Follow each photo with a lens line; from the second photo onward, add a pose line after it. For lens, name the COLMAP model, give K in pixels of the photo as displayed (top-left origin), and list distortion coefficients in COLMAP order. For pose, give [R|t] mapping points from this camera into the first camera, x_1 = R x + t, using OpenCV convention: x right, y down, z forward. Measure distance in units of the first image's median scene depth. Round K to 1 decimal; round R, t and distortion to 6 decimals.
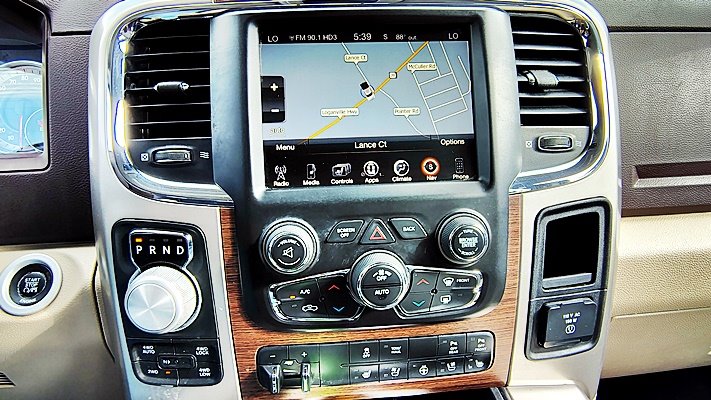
lens RADIAL K [[469.9, 0, 355.5], [0, 469.9, 200.0], [0, 0, 1]] dist [-0.006812, 0.004231]
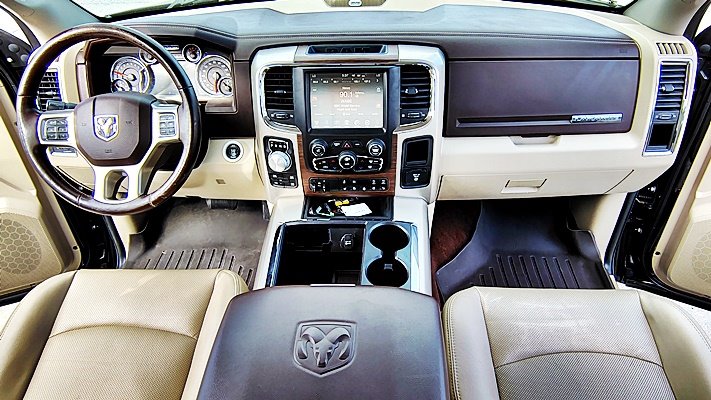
lens RADIAL K [[469.9, 0, 355.5], [0, 469.9, 200.0], [0, 0, 1]] dist [-0.006812, 0.004231]
pose [[0.989492, 0.076627, -0.122611, 0.484194], [-0.028137, 0.933852, 0.356551, -0.663378], [0.141822, -0.349354, 0.926195, -1.880313]]
